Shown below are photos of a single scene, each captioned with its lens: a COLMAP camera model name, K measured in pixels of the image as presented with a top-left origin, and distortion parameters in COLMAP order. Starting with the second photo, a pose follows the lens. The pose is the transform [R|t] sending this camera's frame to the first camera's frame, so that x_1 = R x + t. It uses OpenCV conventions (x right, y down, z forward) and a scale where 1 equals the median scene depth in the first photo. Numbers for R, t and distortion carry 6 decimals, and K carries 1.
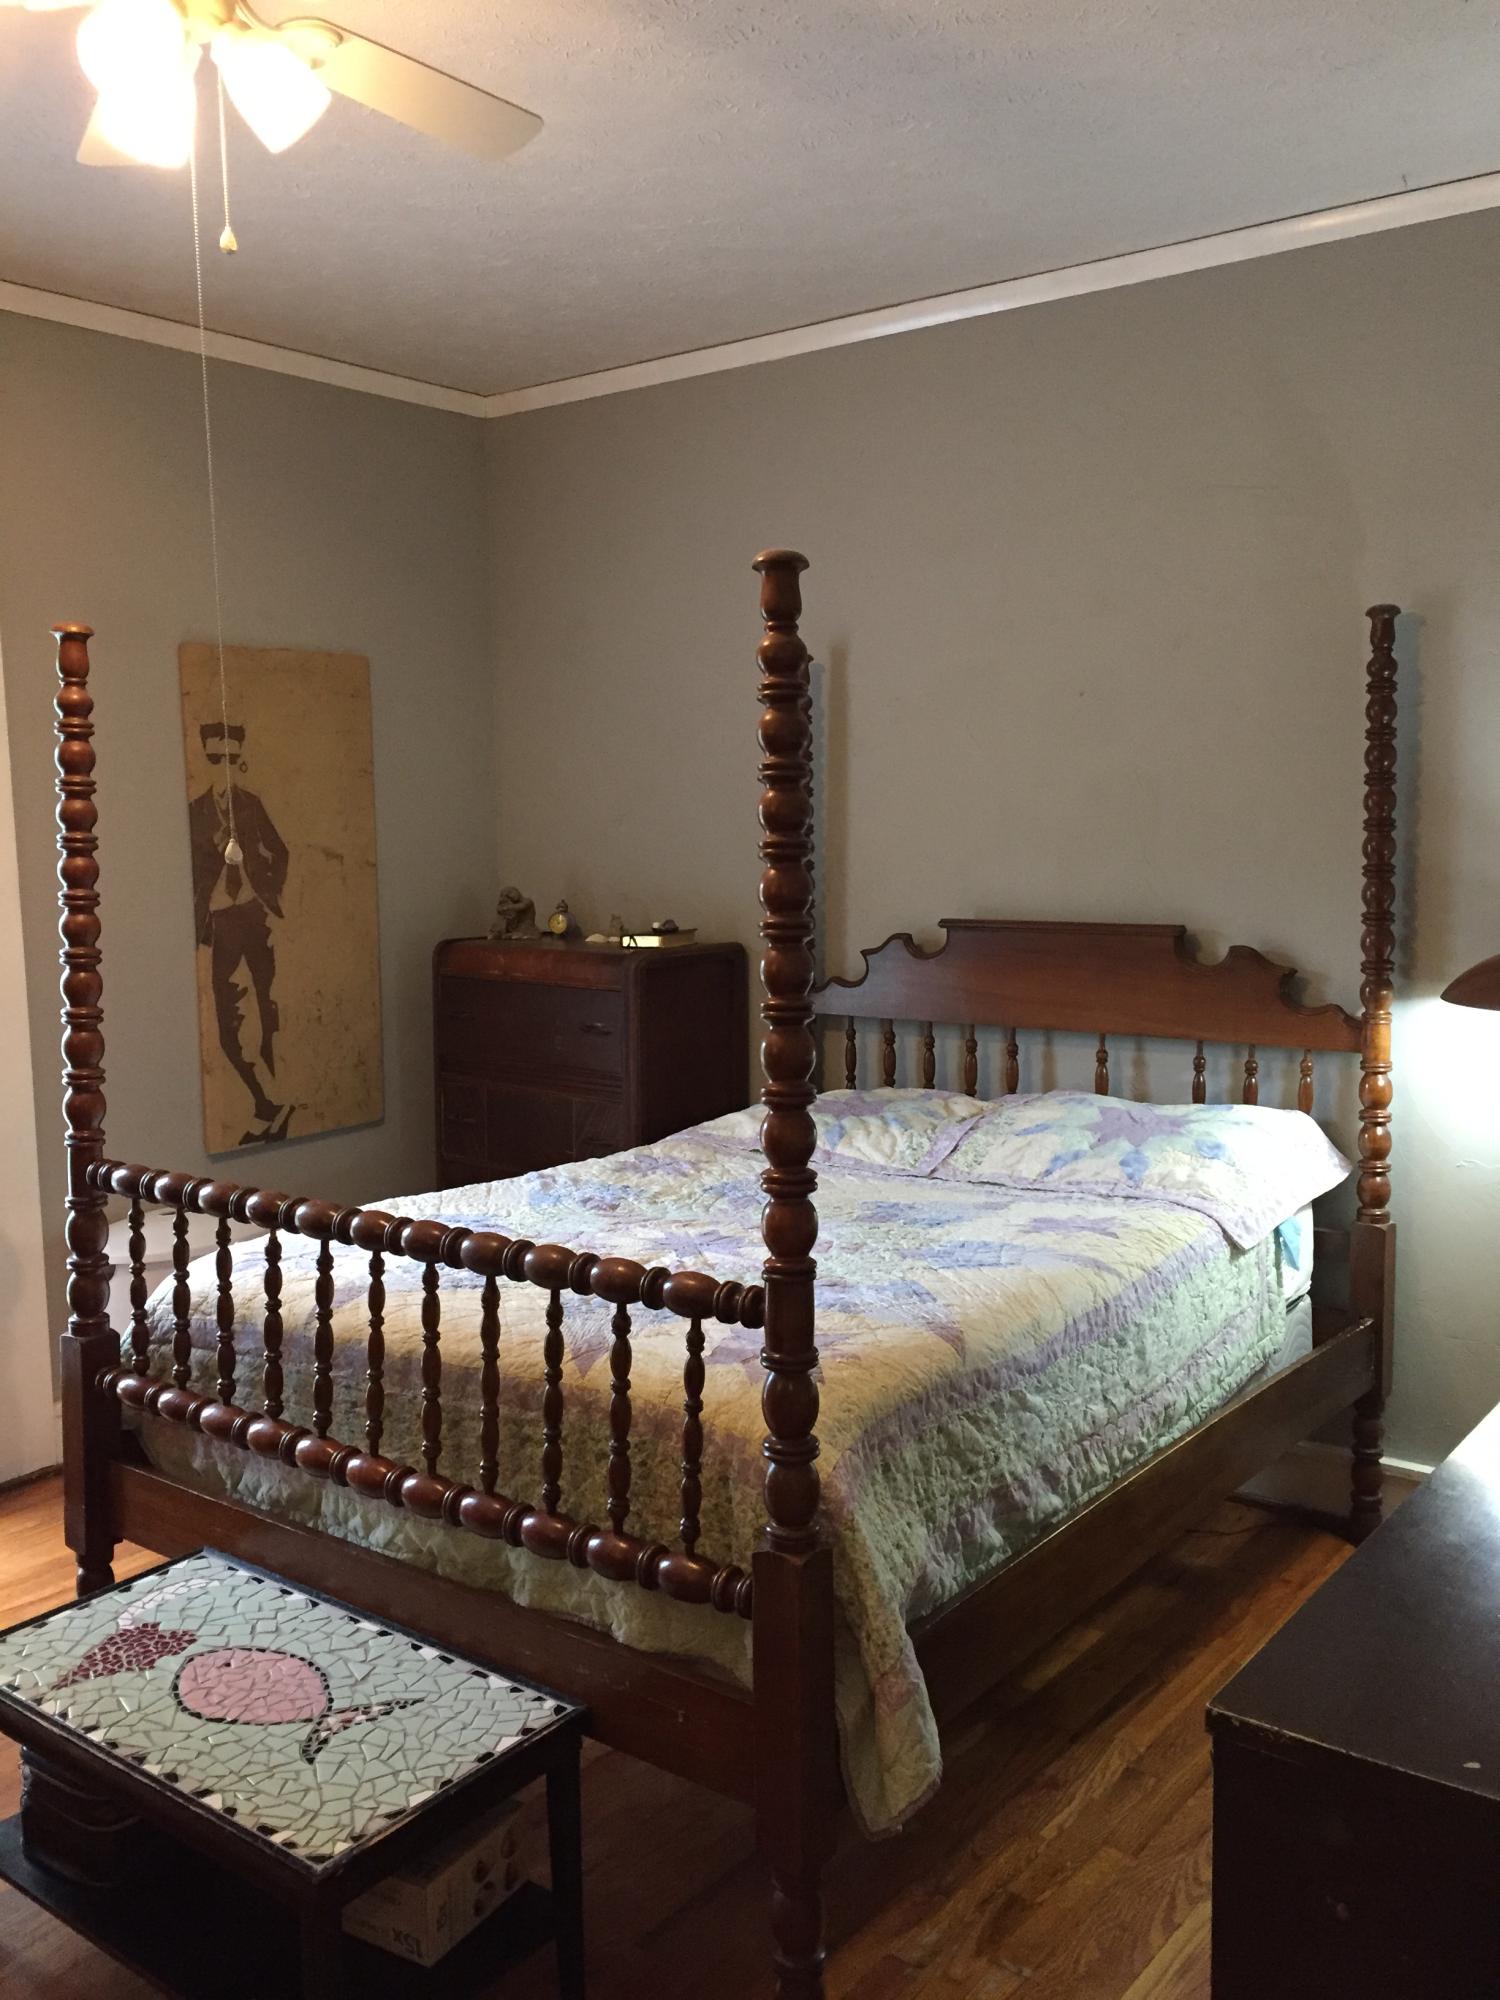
lens RADIAL K [[1720.1, 0, 741.6], [0, 1720.1, 996.6], [0, 0, 1]] dist [0.078219, -0.101358]
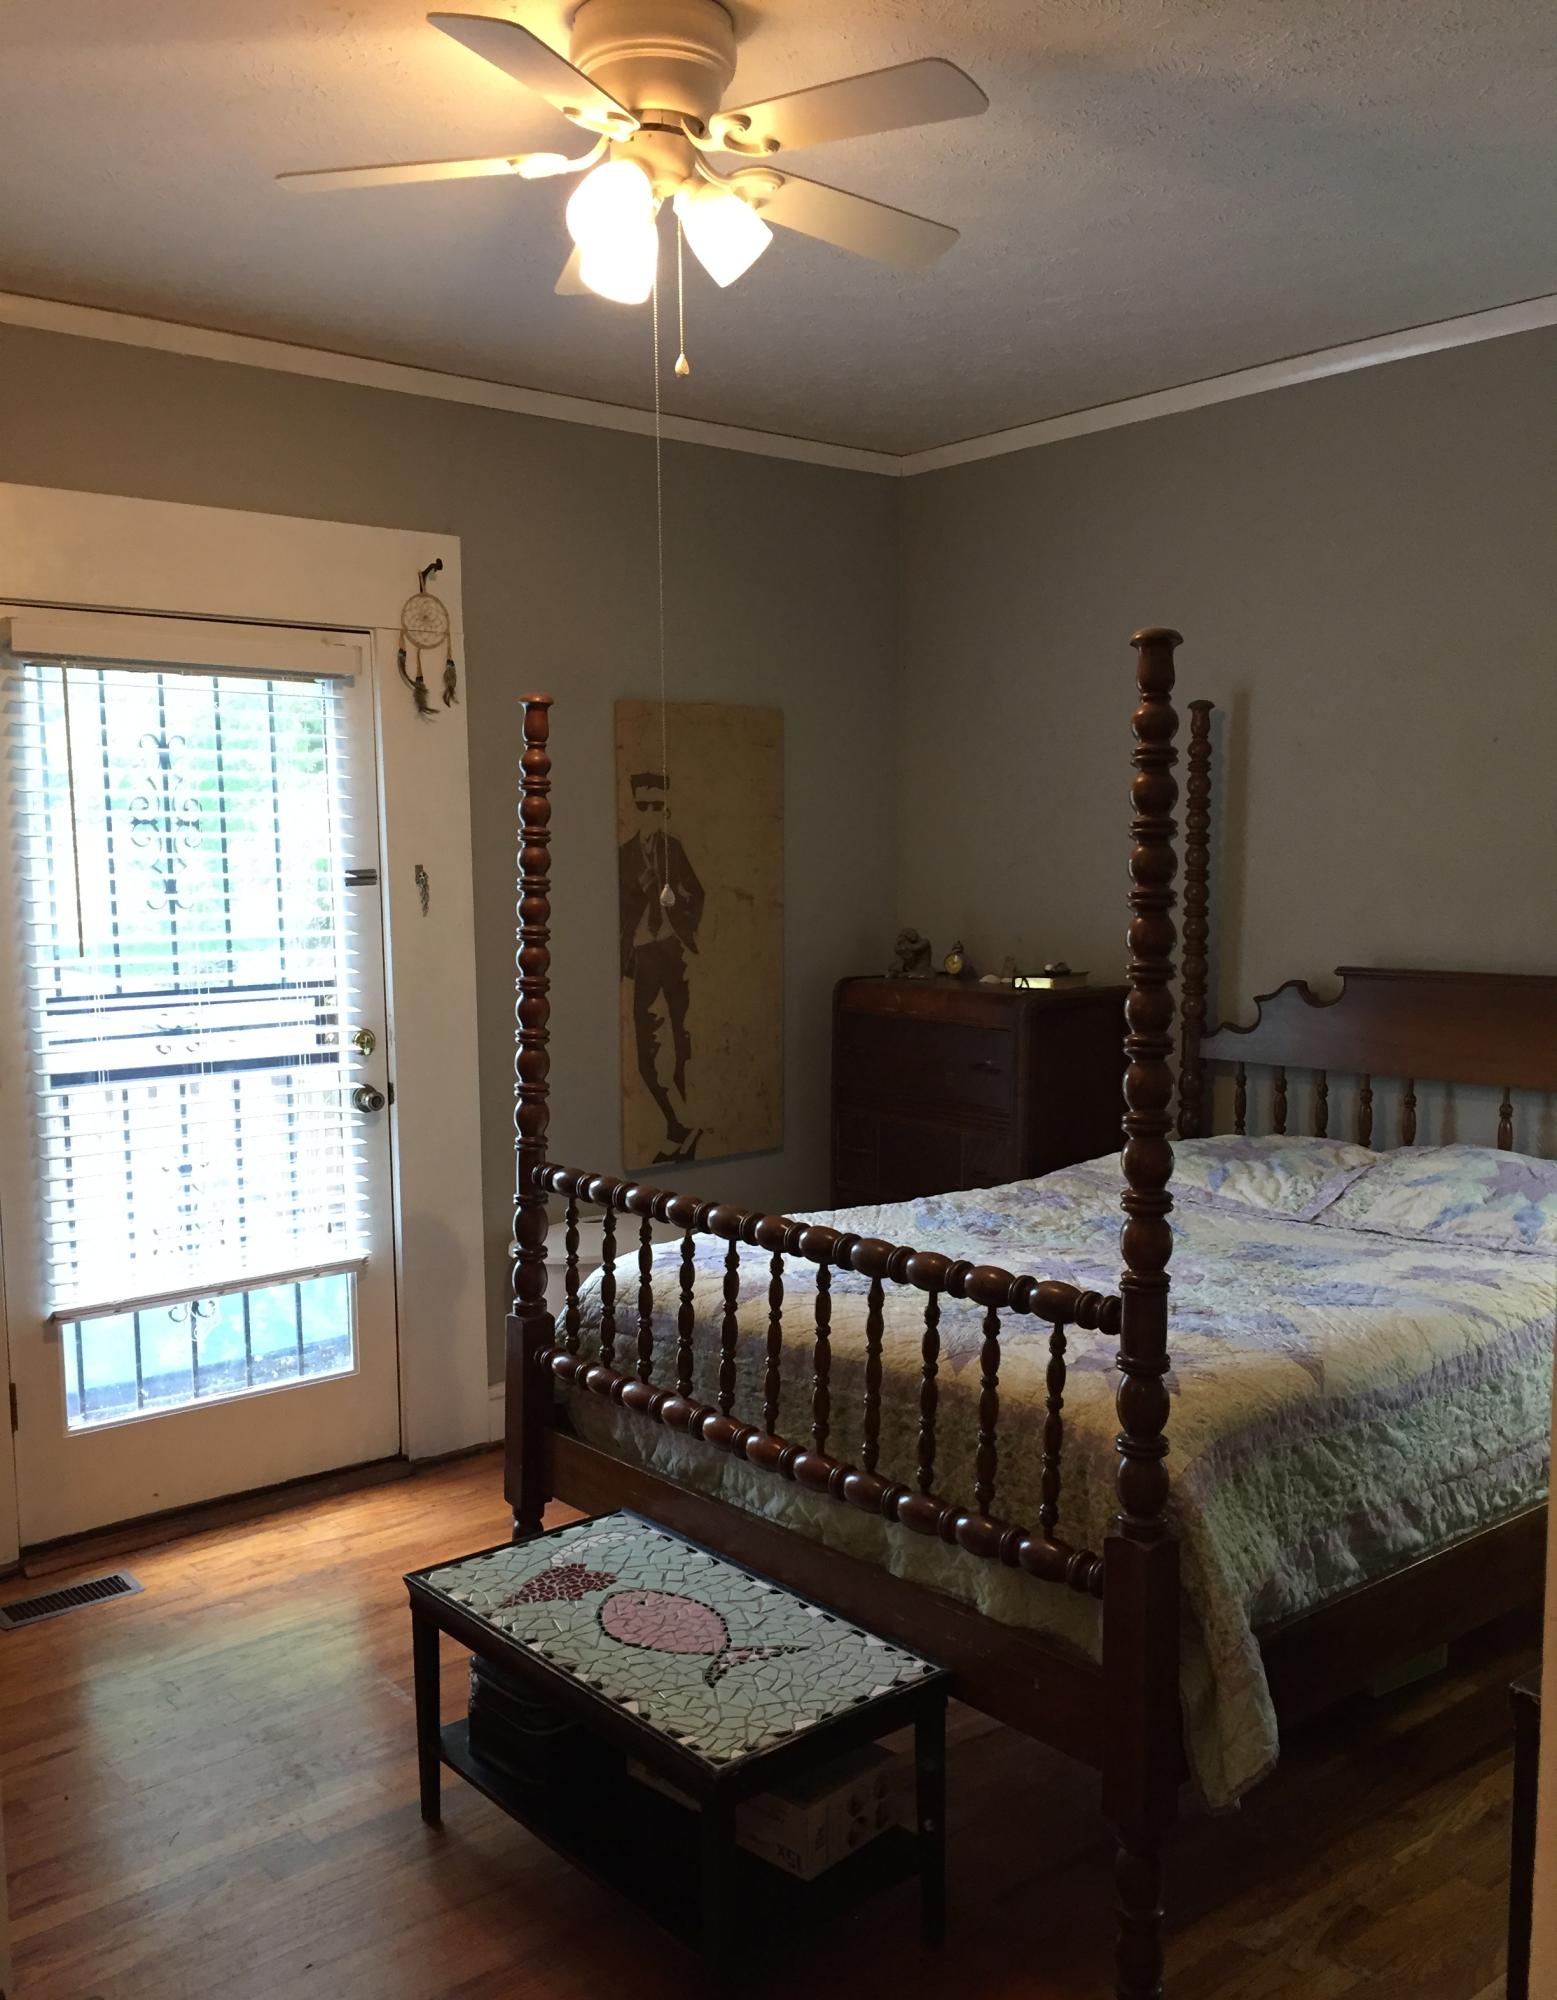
lens RADIAL K [[1791.3, 0, 775.2], [0, 1791.3, 1069.8], [0, 0, 1]] dist [0.050294, 0.001230]
pose [[0.977928, 0.032682, -0.206369, 0.022757], [-0.029336, 0.999384, 0.019256, 0.005982], [0.206871, -0.012777, 0.978285, -0.130686]]
